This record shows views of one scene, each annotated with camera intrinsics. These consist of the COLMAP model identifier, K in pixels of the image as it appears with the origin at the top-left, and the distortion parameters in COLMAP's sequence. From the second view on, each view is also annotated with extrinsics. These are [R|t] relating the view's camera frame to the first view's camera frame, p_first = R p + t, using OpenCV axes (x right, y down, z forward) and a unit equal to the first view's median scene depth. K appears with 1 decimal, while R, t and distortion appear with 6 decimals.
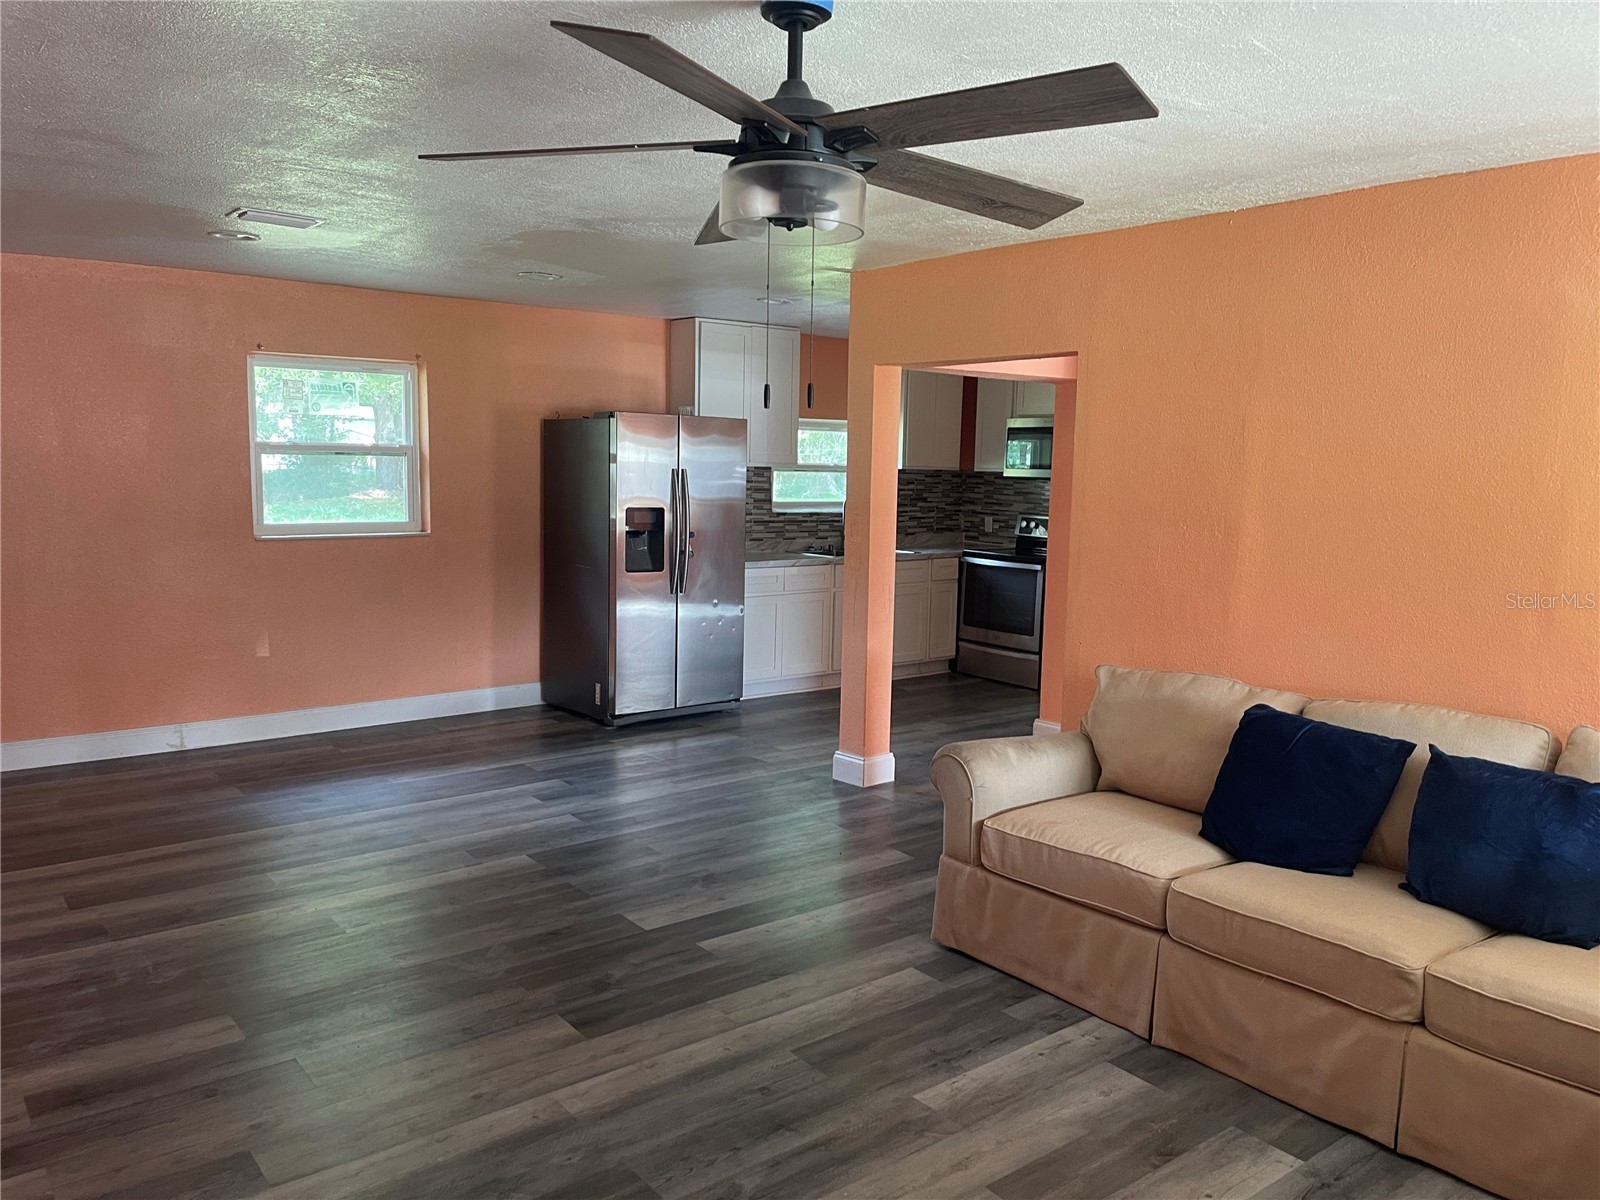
lens RADIAL K [[1210.3, 0, 797.4], [0, 1210.3, 606.4], [0, 0, 1]] dist [0.100510, -0.136738]
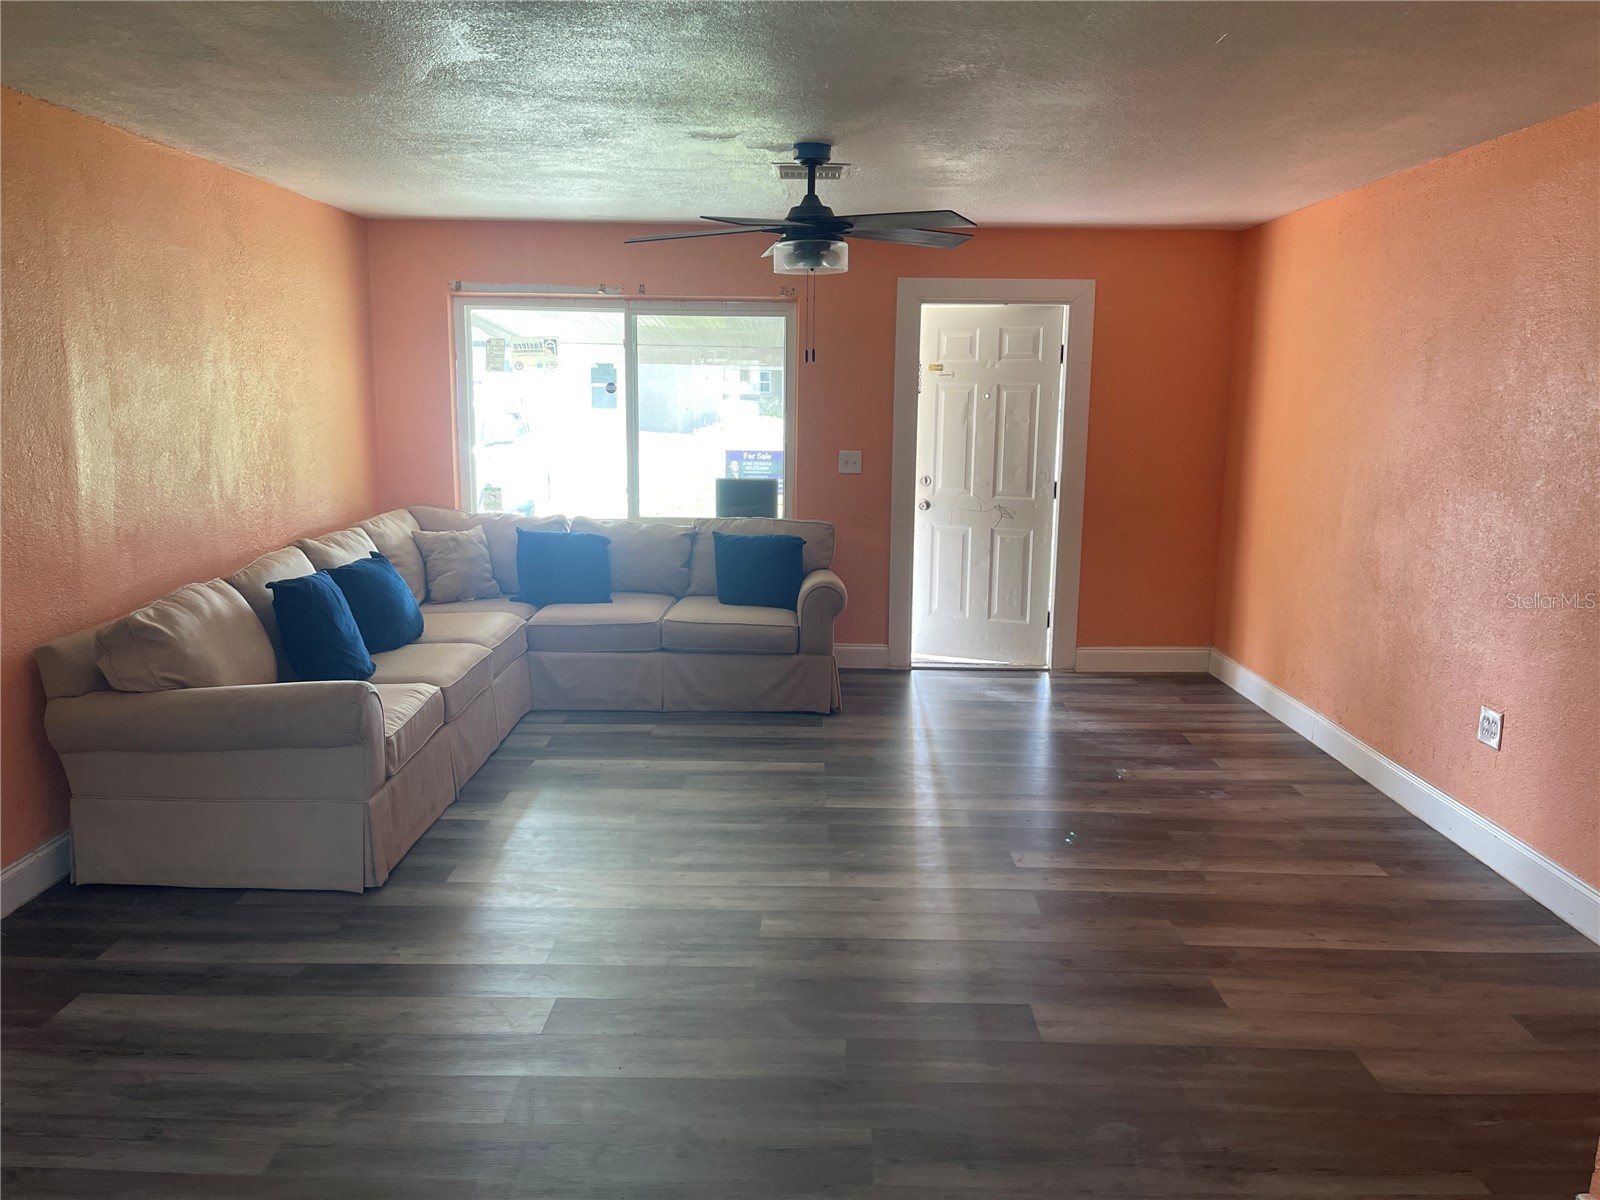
lens RADIAL K [[1204.0, 0, 798.6], [0, 1204.0, 602.2], [0, 0, 1]] dist [0.083602, -0.094110]
pose [[-0.775482, -0.137134, 0.616297, -0.466360], [0.054721, 0.957855, 0.281991, -0.128751], [-0.628994, 0.252403, -0.735295, 0.951588]]
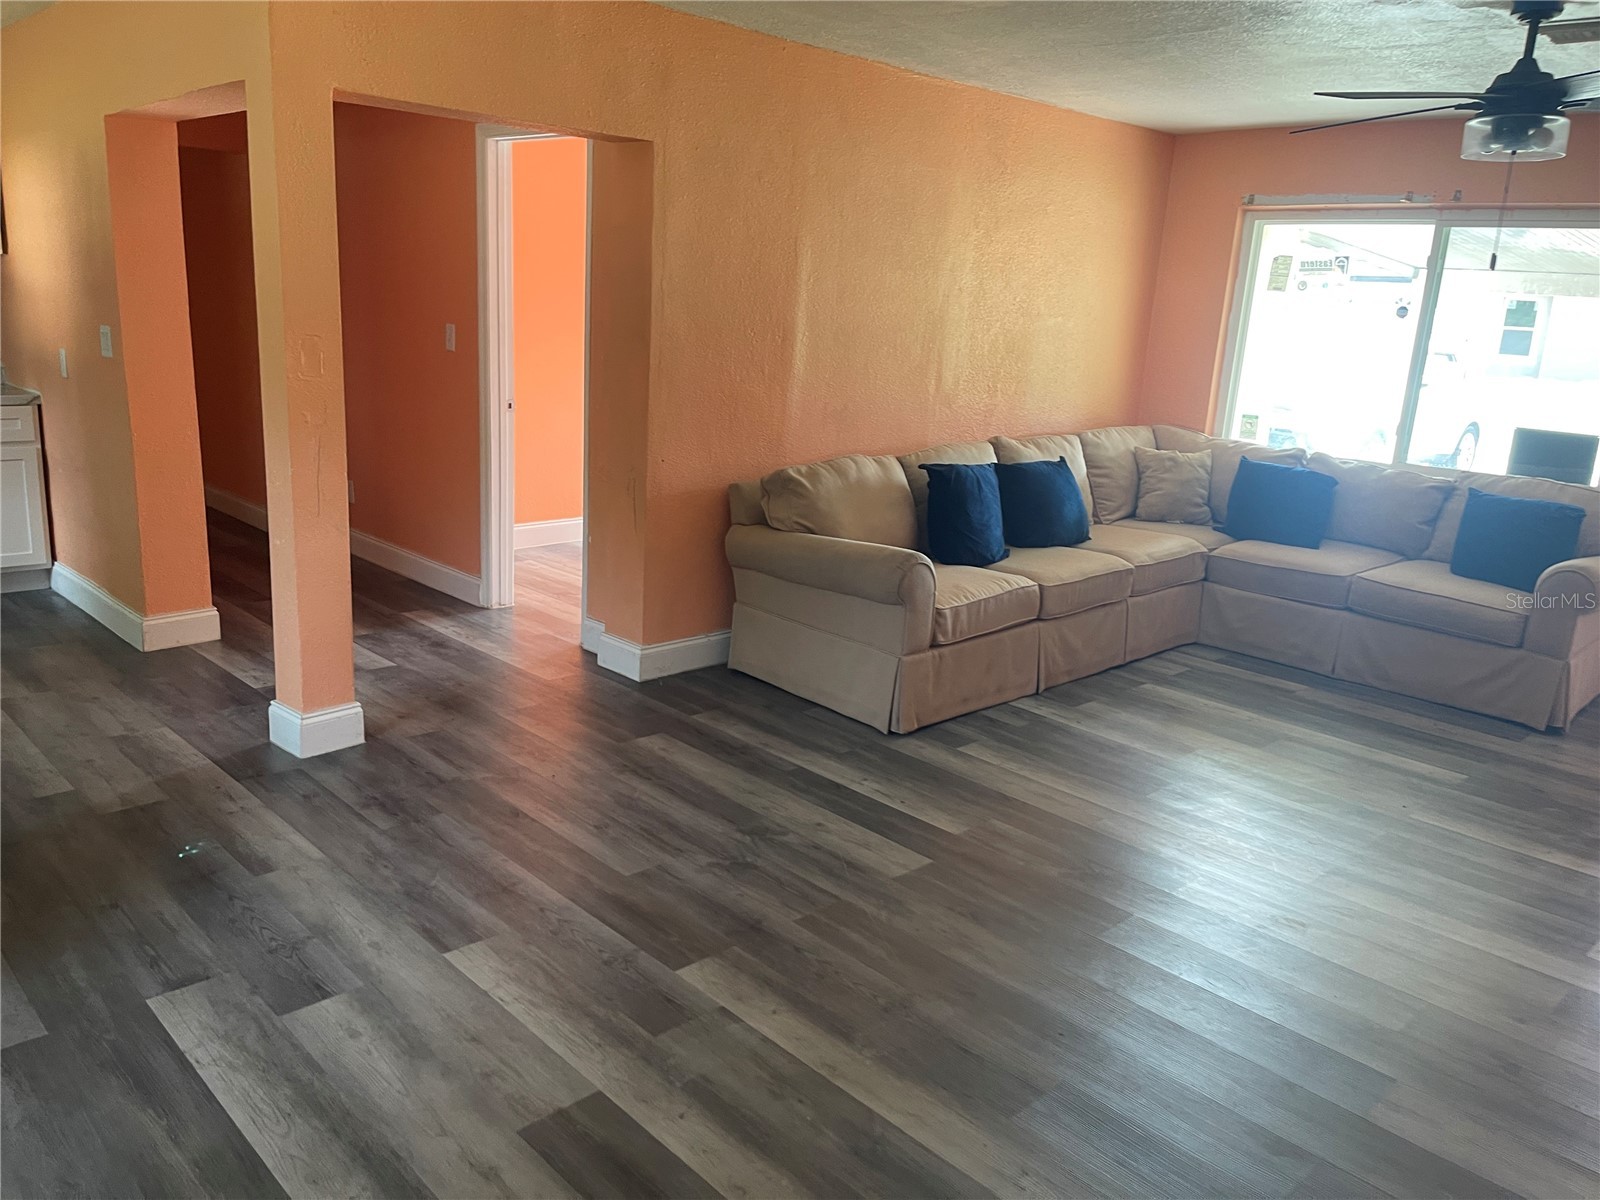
lens RADIAL K [[1204.0, 0, 798.6], [0, 1204.0, 602.2], [0, 0, 1]] dist [0.083602, -0.094110]
pose [[-0.095351, -0.268046, 0.958676, -0.581096], [0.070315, 0.958845, 0.275086, -0.094248], [-0.992957, 0.093640, -0.072579, 0.764852]]
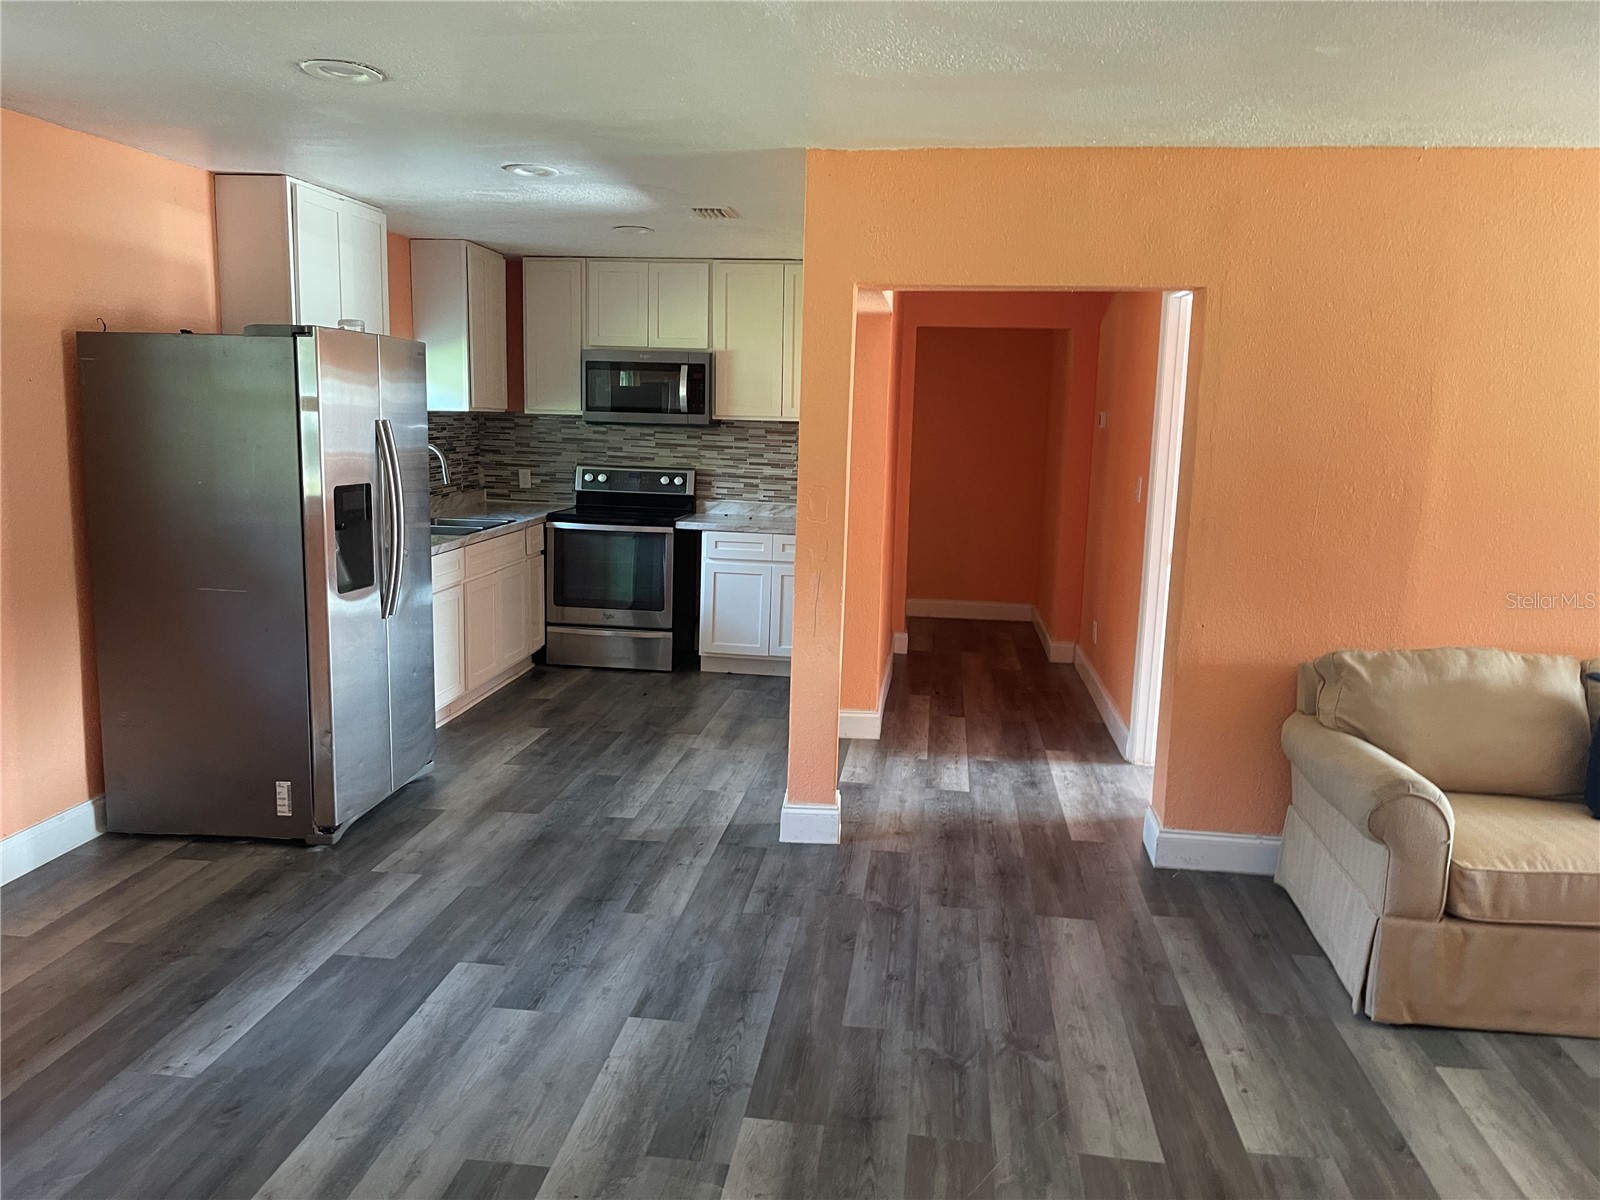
lens RADIAL K [[1206.8, 0, 796.0], [0, 1206.8, 597.4], [0, 0, 1]] dist [0.083811, -0.107726]
pose [[0.711441, -0.113186, 0.693571, -0.455645], [0.076321, 0.993551, 0.083854, -0.067521], [-0.698589, -0.006724, 0.715492, 0.454879]]
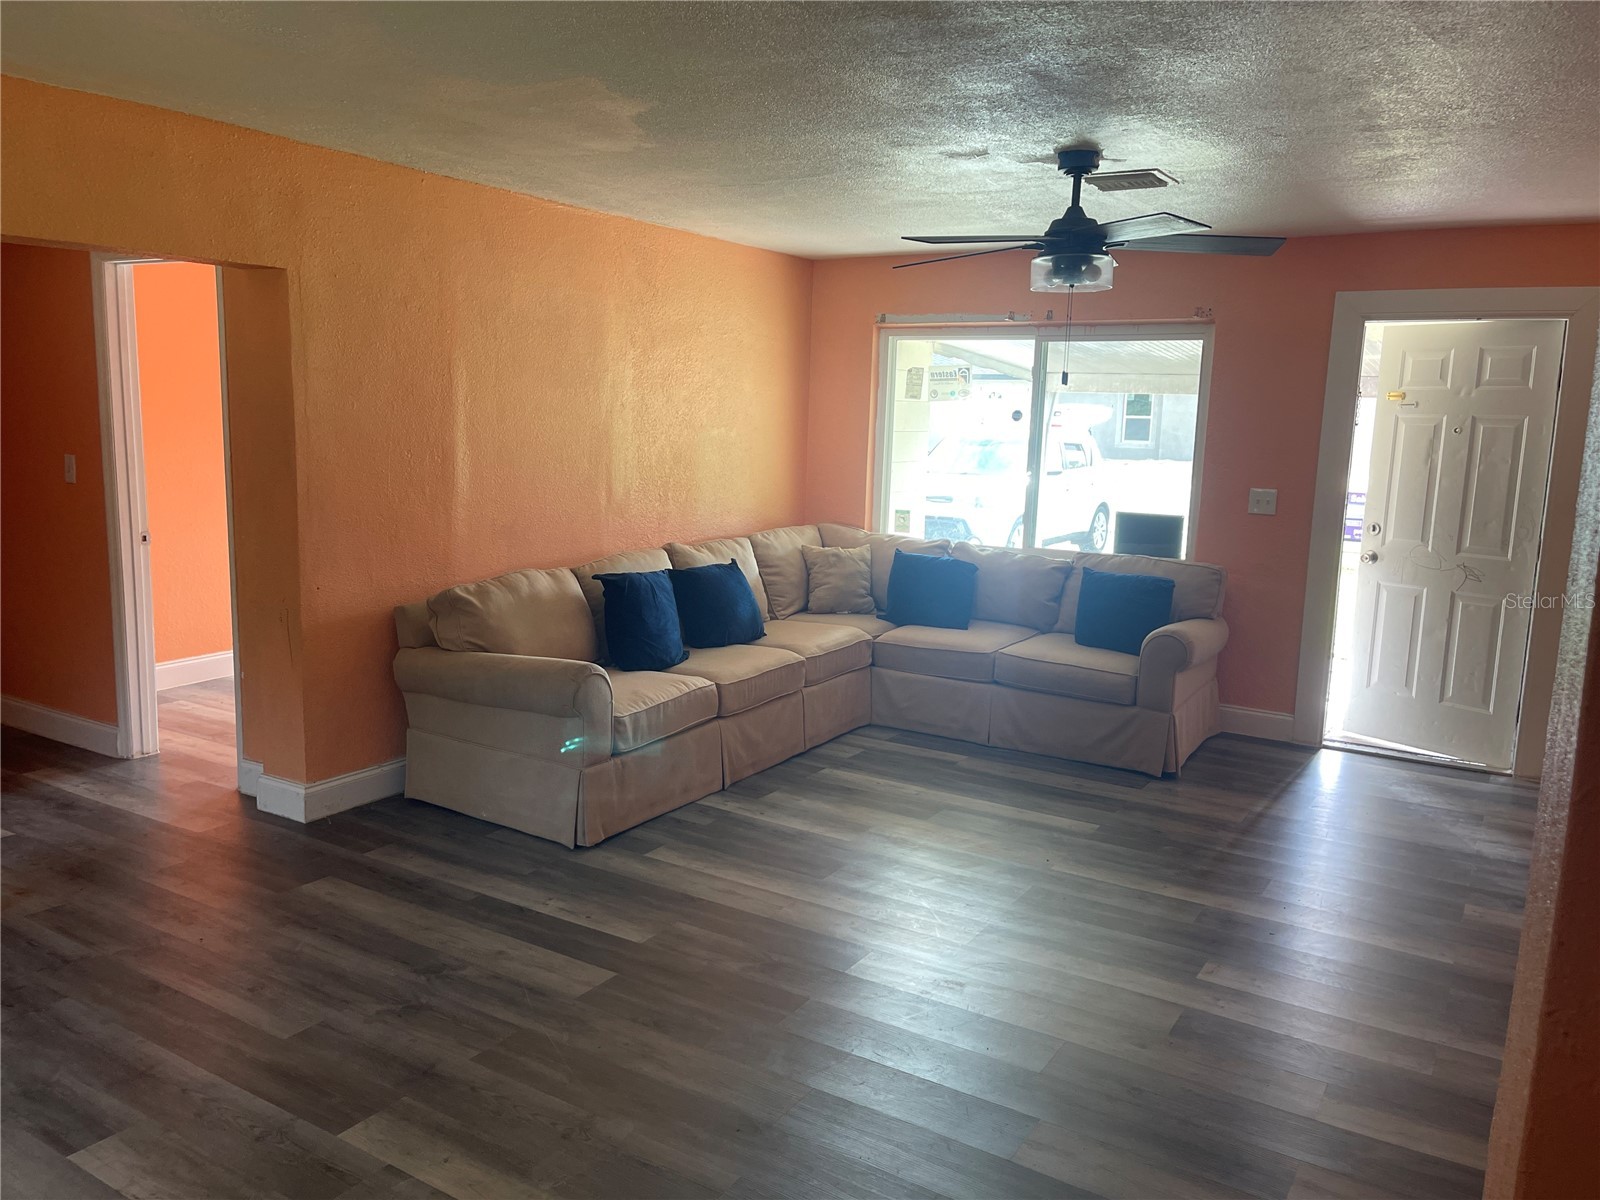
lens RADIAL K [[1204.0, 0, 798.6], [0, 1204.0, 602.2], [0, 0, 1]] dist [0.083602, -0.094110]
pose [[-0.336715, -0.176082, 0.924996, -0.601081], [0.086147, 0.972479, 0.216479, -0.103165], [-0.937658, 0.152577, -0.312279, 0.744631]]
